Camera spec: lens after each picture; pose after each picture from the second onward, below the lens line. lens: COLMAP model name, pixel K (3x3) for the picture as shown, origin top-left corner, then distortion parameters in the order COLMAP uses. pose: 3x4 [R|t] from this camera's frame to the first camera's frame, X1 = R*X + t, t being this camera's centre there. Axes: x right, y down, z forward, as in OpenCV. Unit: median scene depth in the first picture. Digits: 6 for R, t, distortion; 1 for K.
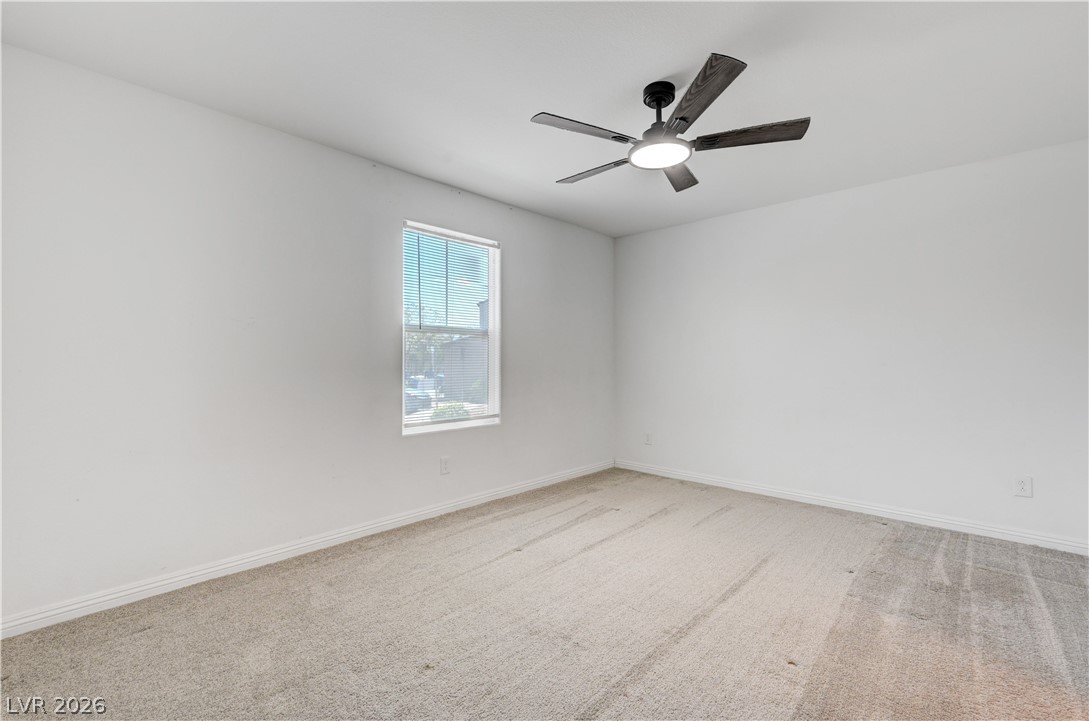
lens RADIAL K [[459.5, 0, 544.5], [0, 459.5, 360.5], [0, 0, 1]] dist [0.000244, -0.000078]
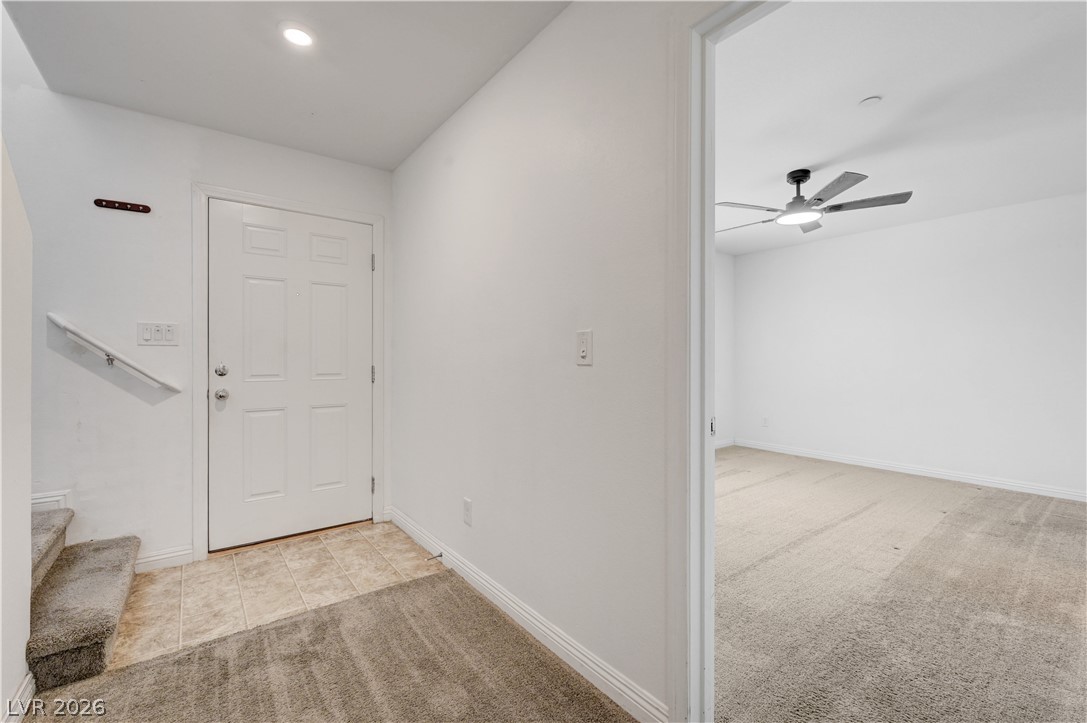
lens RADIAL K [[438.0, 0, 547.0], [0, 438.0, 365.3], [0, 0, 1]] dist [-0.016370, 0.000171]
pose [[0.983252, -0.002382, -0.182237, -0.268499], [0.005130, 0.999880, 0.014608, 0.001167], [0.182181, -0.015298, 0.983146, -0.484151]]
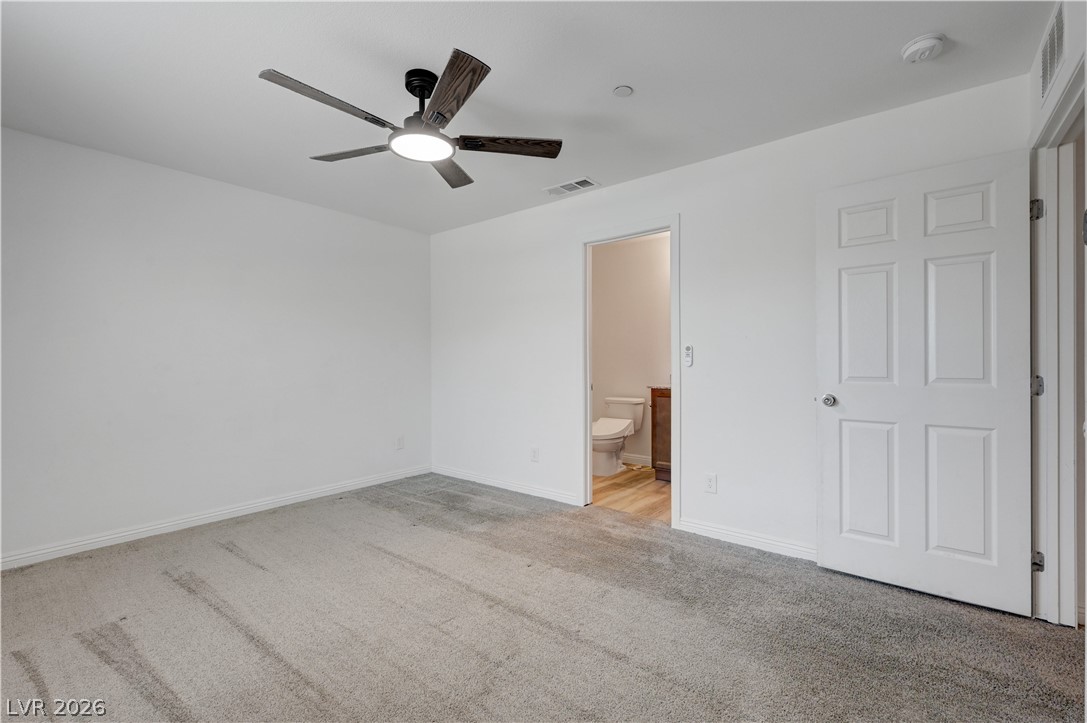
lens RADIAL K [[458.7, 0, 543.5], [0, 458.7, 361.5], [0, 0, 1]] dist [0.000244, -0.000078]
pose [[-0.053201, -0.003130, 0.998579, -0.681467], [0.003603, 0.999988, 0.003327, -0.006519], [-0.998577, 0.003775, -0.053189, 0.744670]]
